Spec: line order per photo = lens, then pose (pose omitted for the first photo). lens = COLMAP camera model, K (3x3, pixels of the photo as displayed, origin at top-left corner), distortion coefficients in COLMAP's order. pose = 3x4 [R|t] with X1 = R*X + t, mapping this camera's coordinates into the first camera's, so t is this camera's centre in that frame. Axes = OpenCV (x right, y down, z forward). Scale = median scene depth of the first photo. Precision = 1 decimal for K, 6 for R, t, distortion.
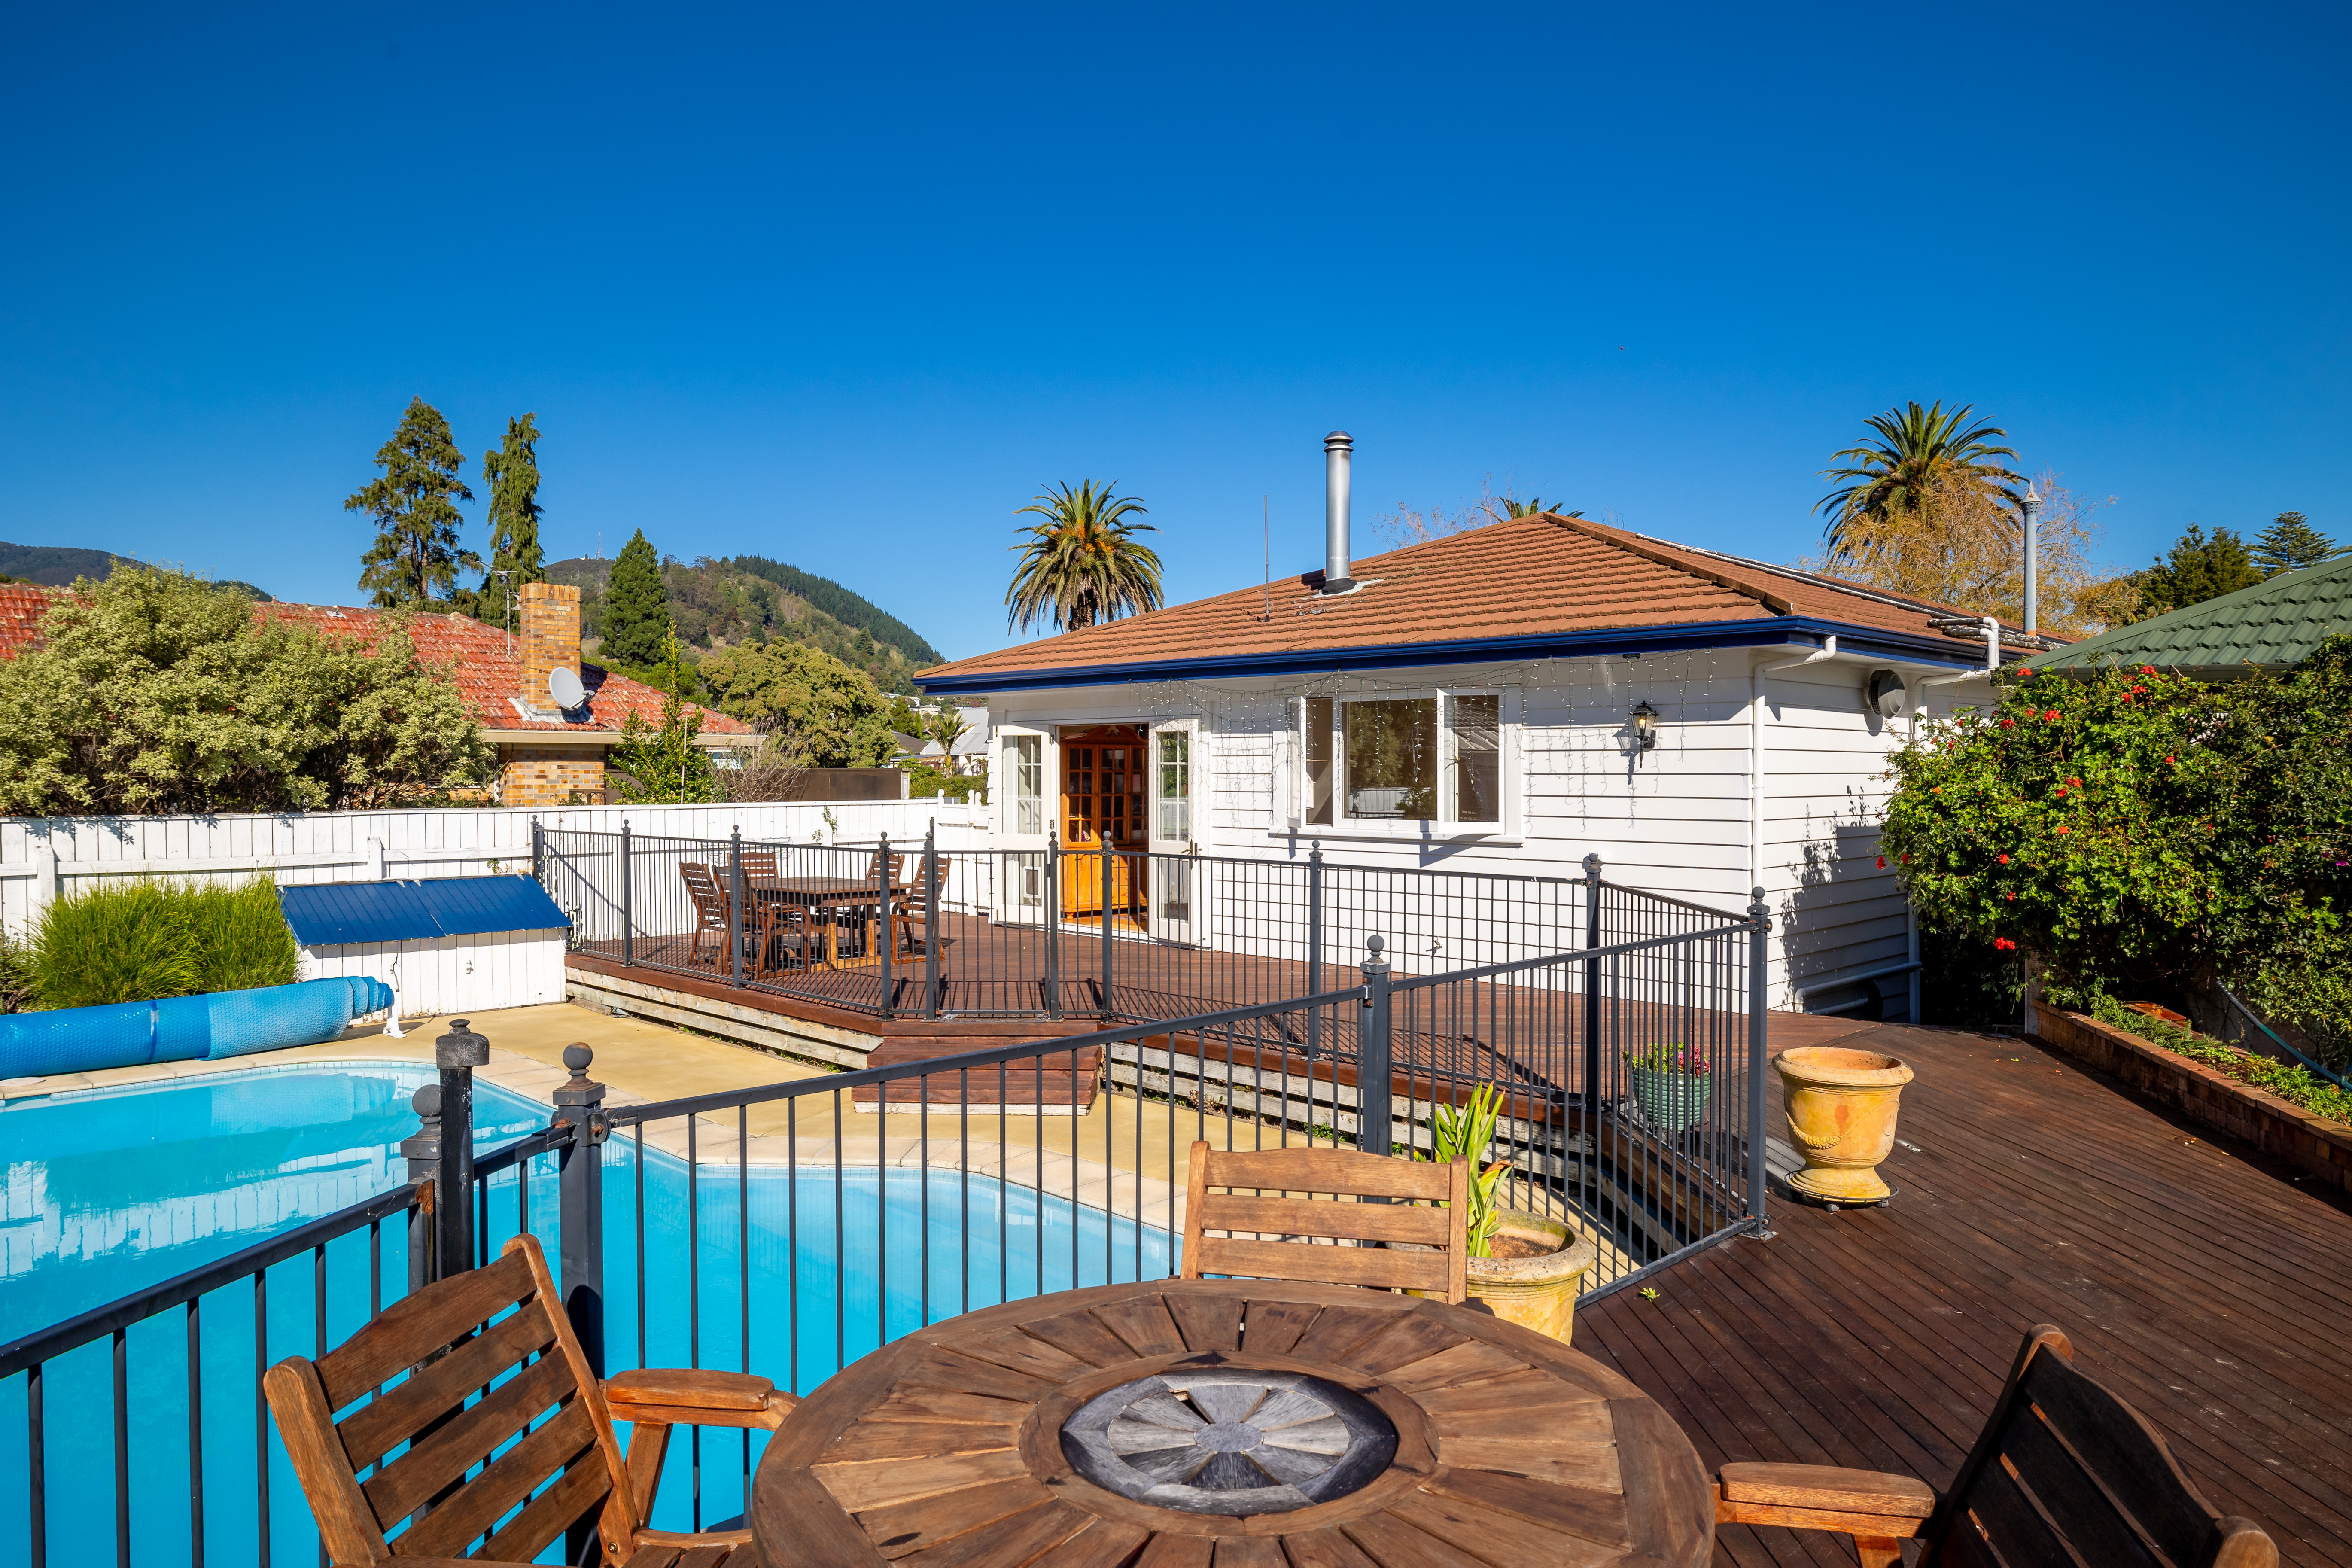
lens RADIAL K [[1484.2, 0, 1182.2], [0, 1484.2, 797.2], [0, 0, 1]] dist [-0.001511, -0.001716]
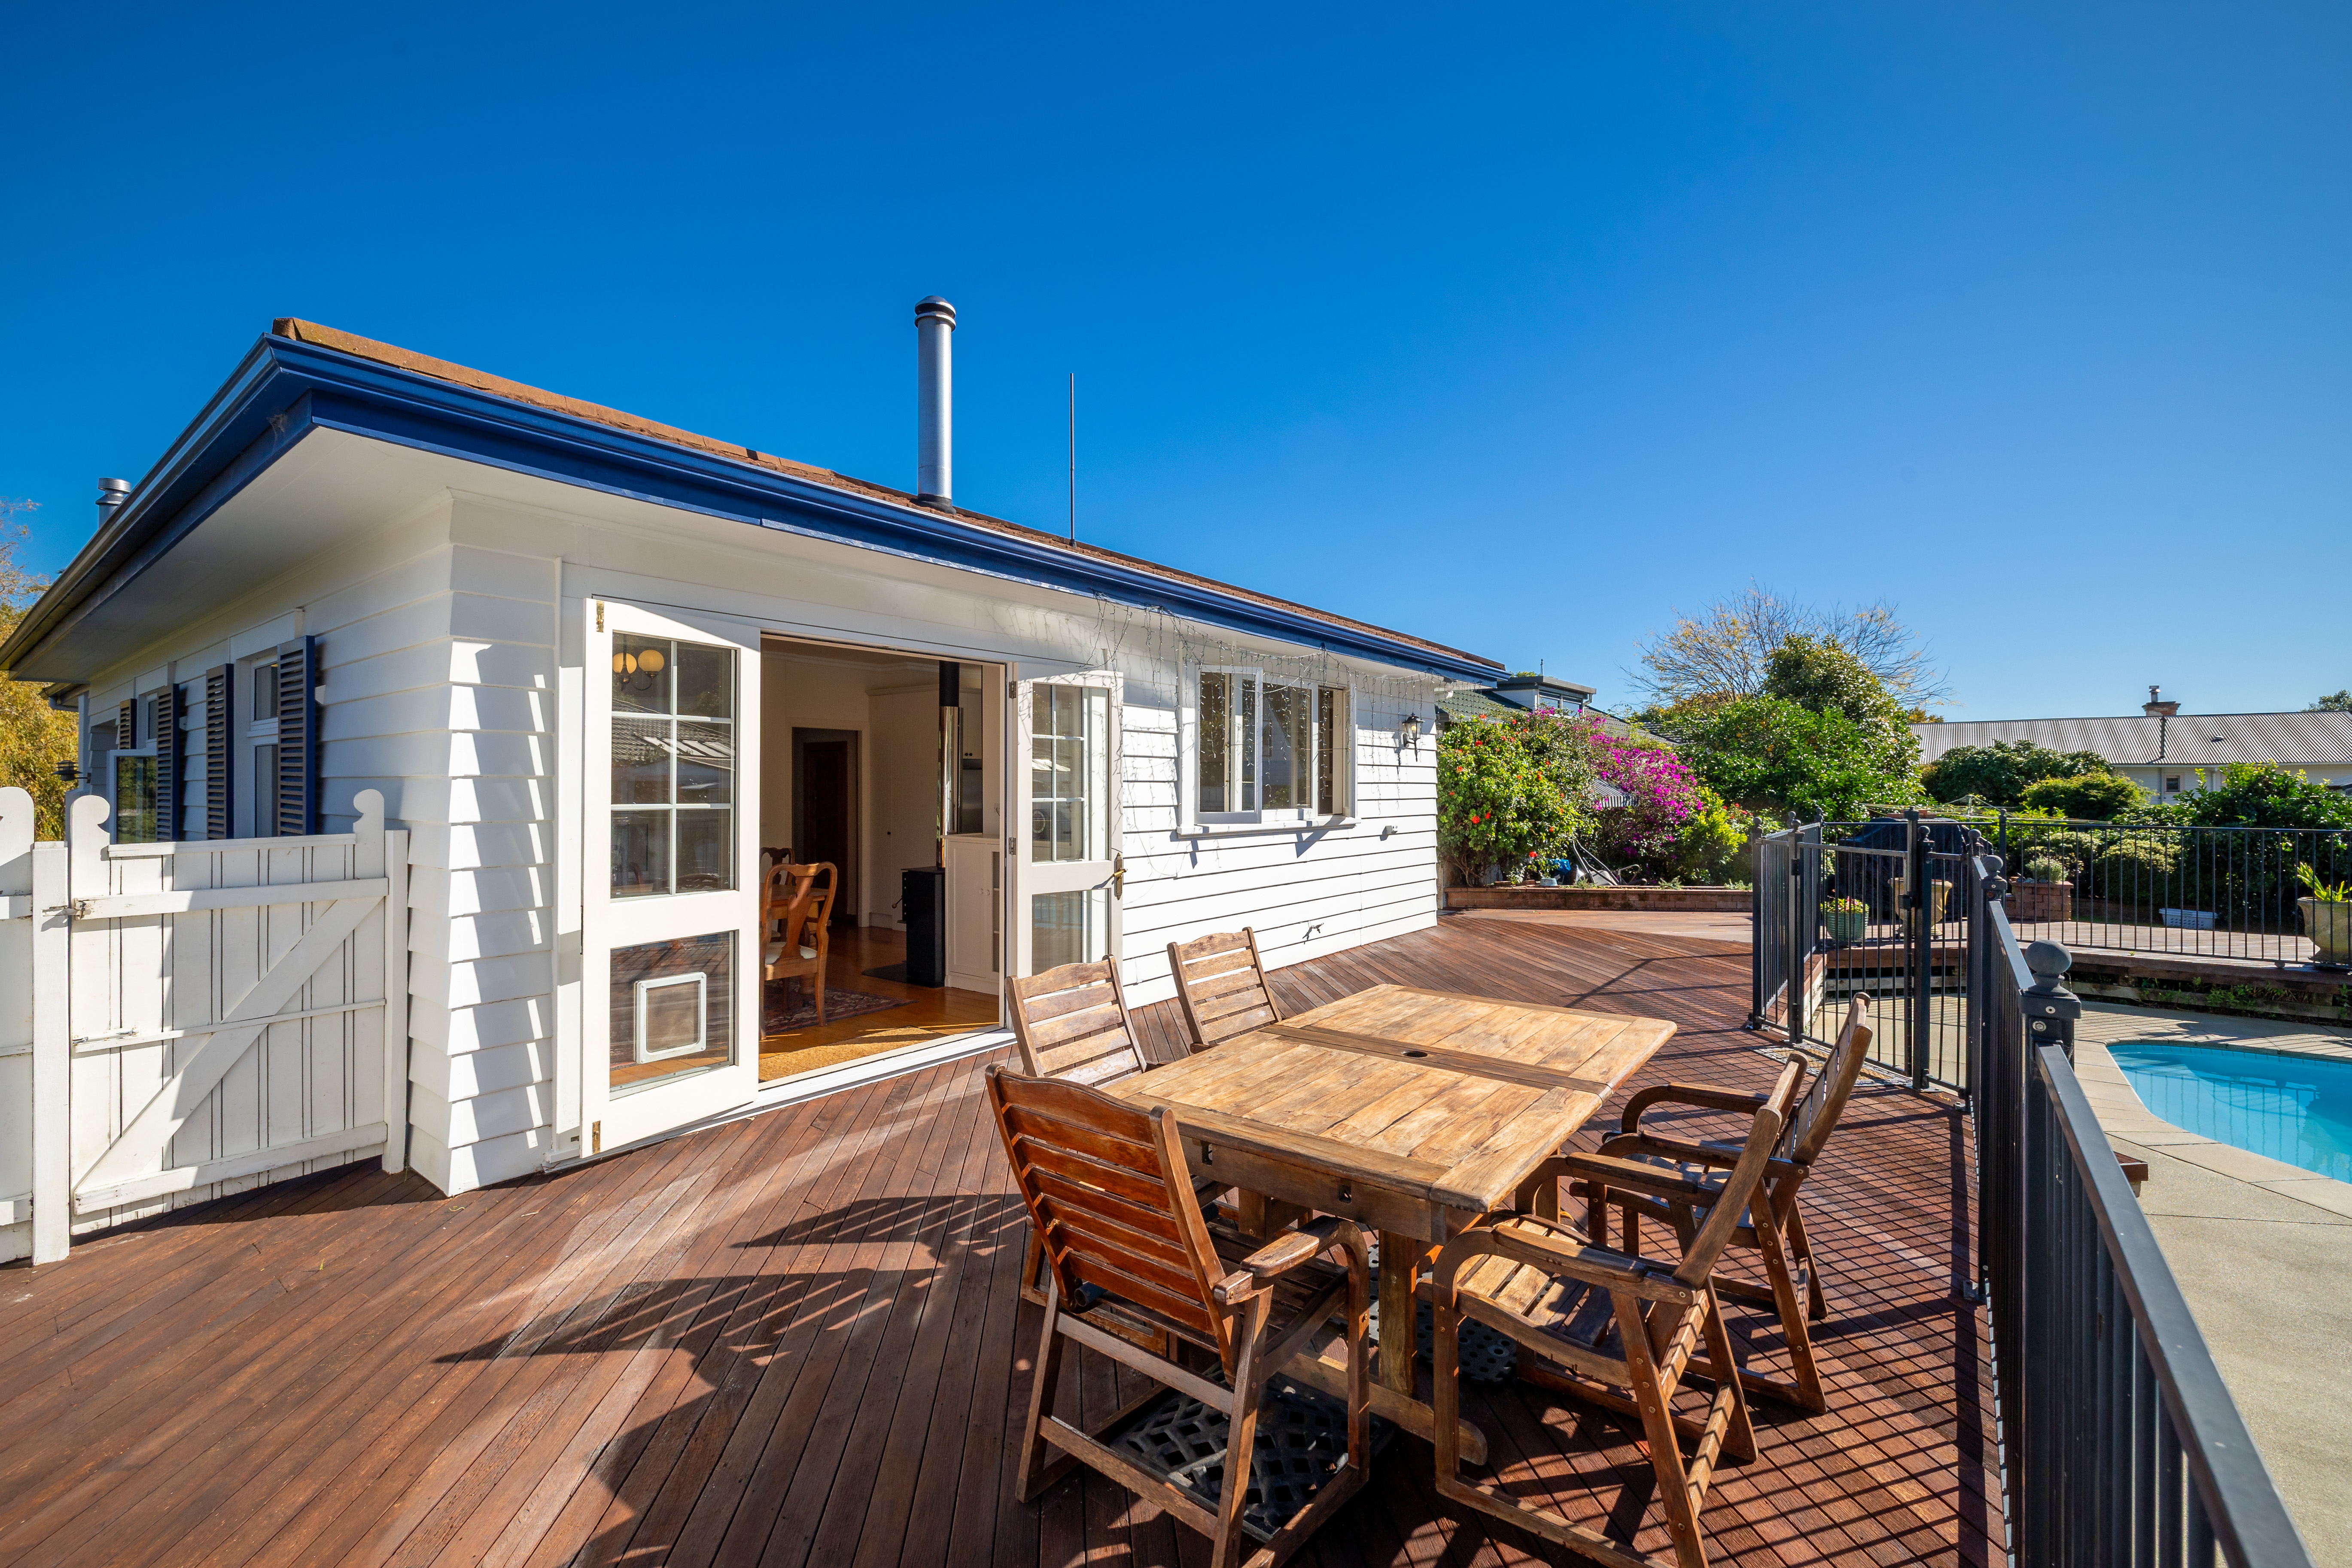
lens RADIAL K [[981.7, 0, 1176.0], [0, 981.7, 784.0], [0, 0, 1]] dist [-0.002485, -0.000544]
pose [[-0.139649, -0.001573, 0.990200, -0.438843], [0.018045, 0.999829, 0.004133, -0.005161], [-0.990037, 0.018445, -0.139597, 1.051274]]
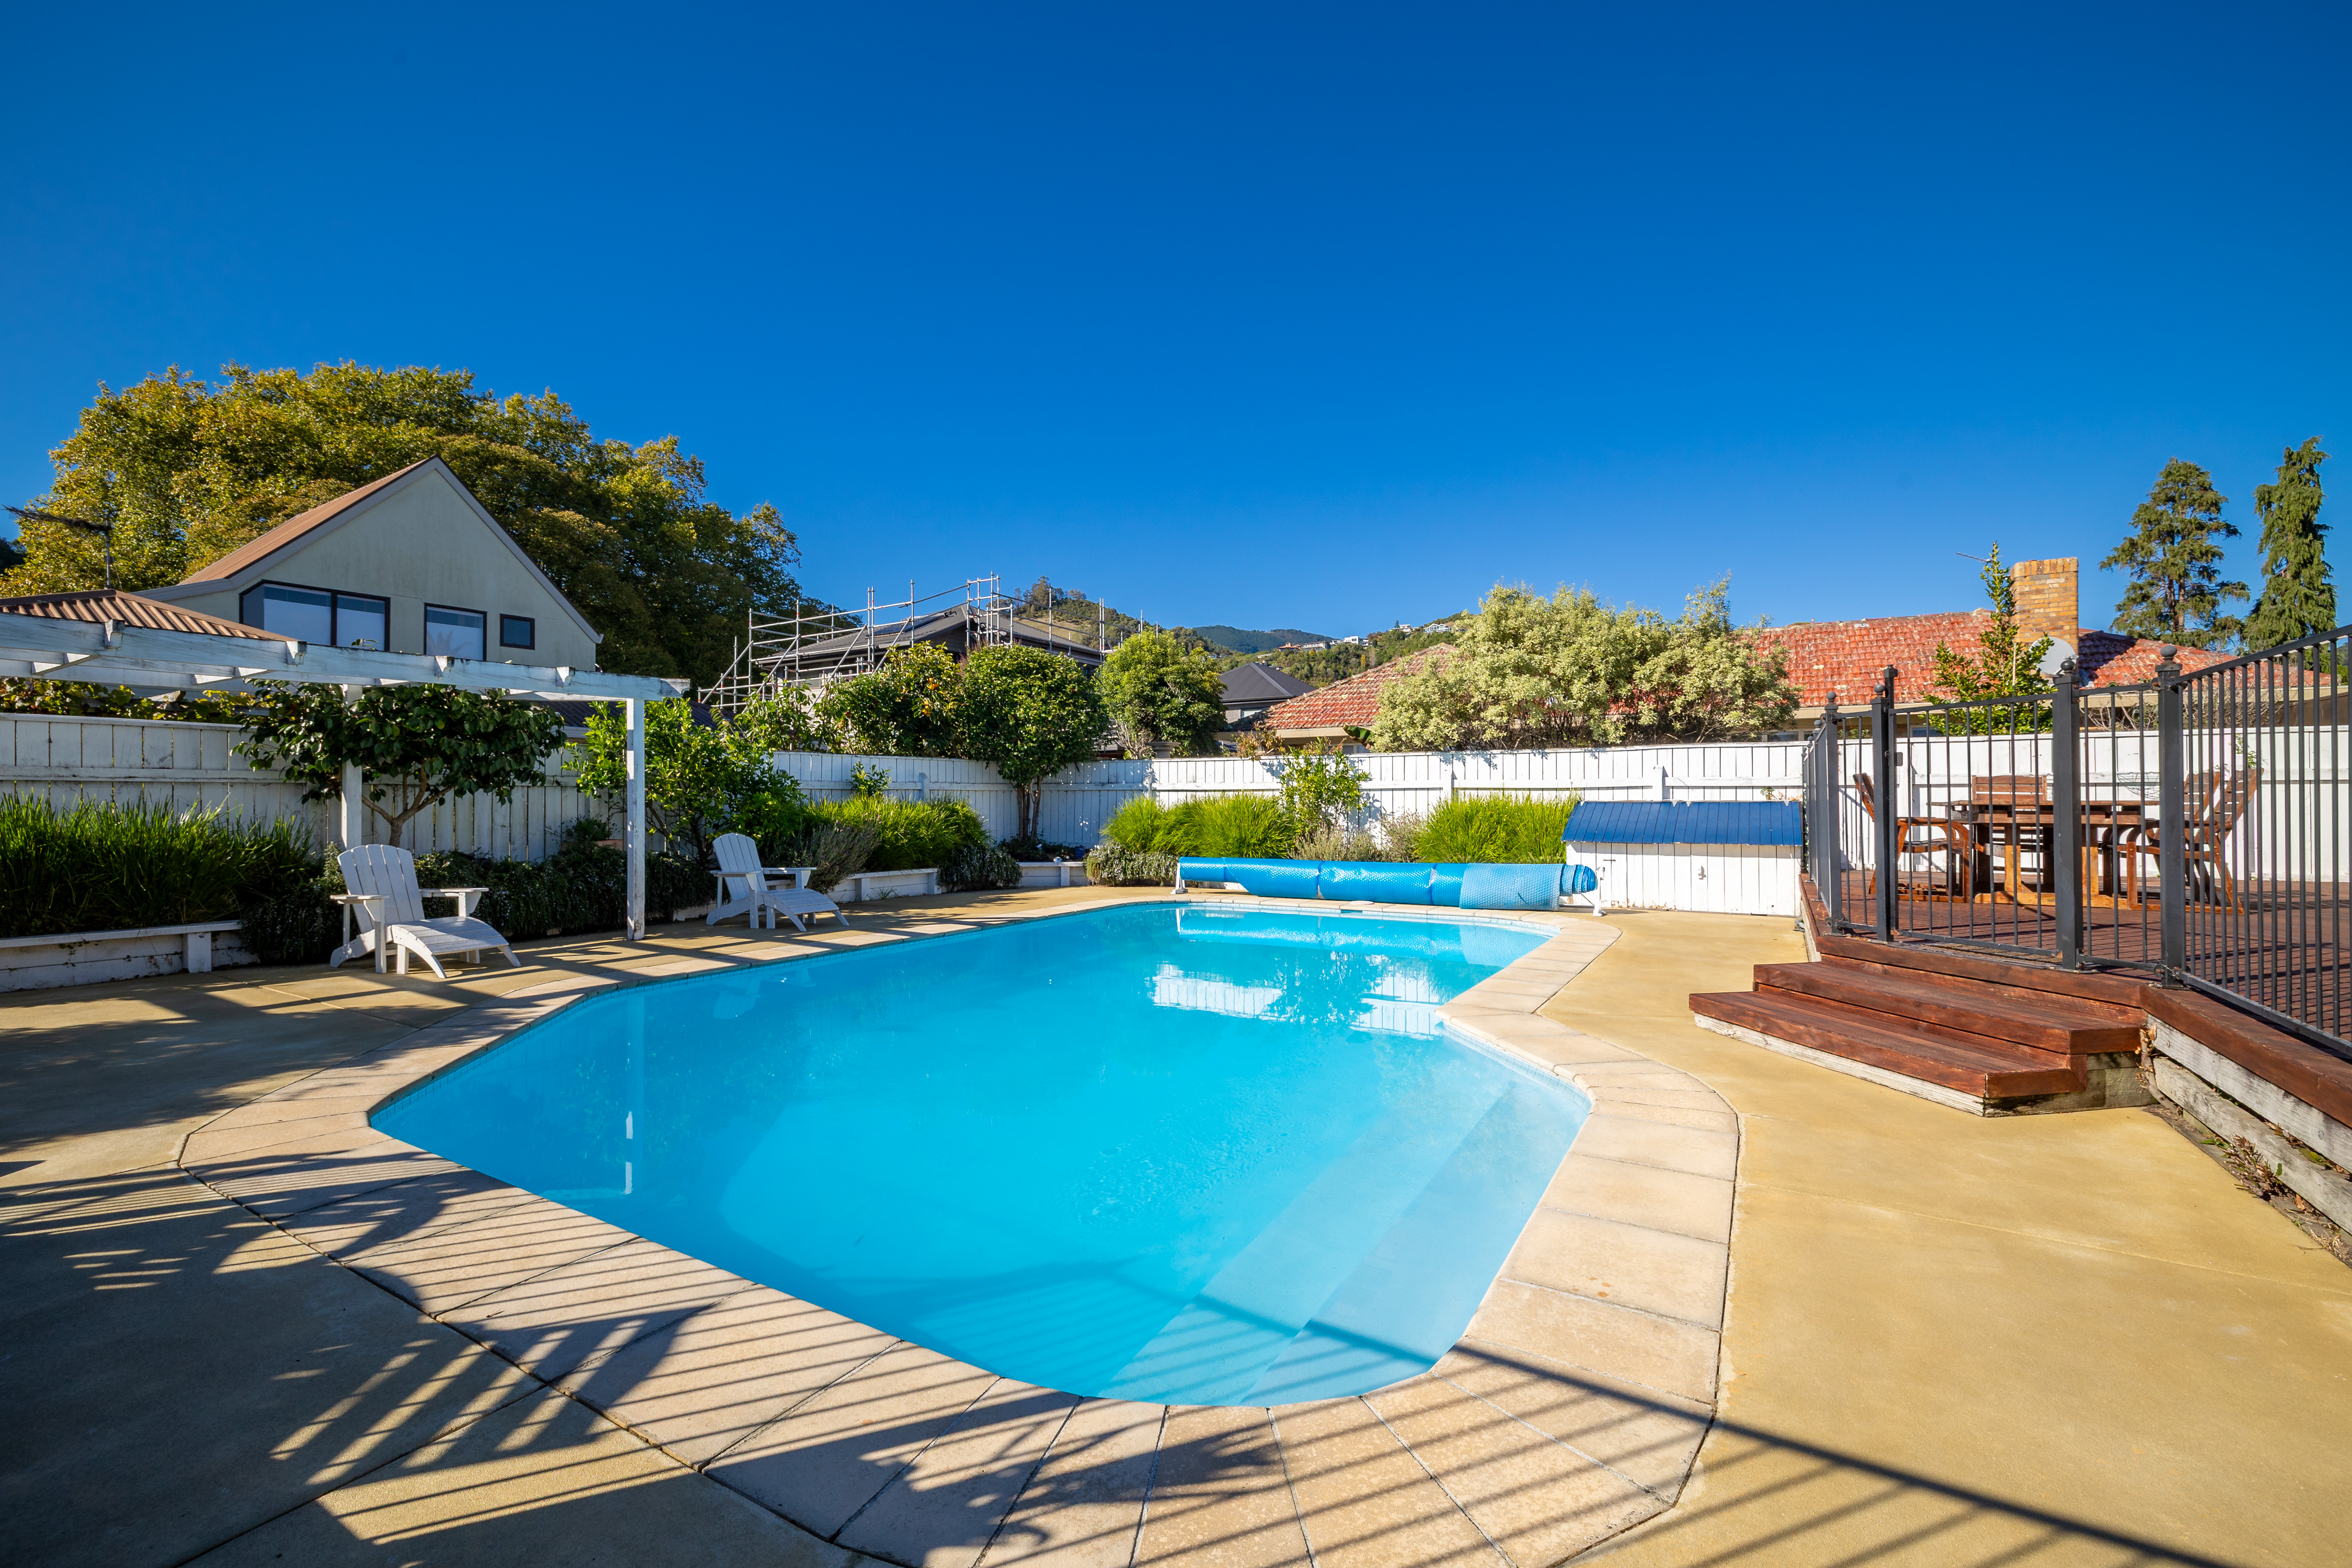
lens RADIAL K [[981.7, 0, 1176.0], [0, 981.7, 784.0], [0, 0, 1]] dist [-0.002485, -0.000544]
pose [[0.242957, -0.016479, -0.969897, 0.159122], [-0.016420, 0.999643, -0.021097, 0.065585], [0.969898, 0.021052, 0.242600, 0.399897]]
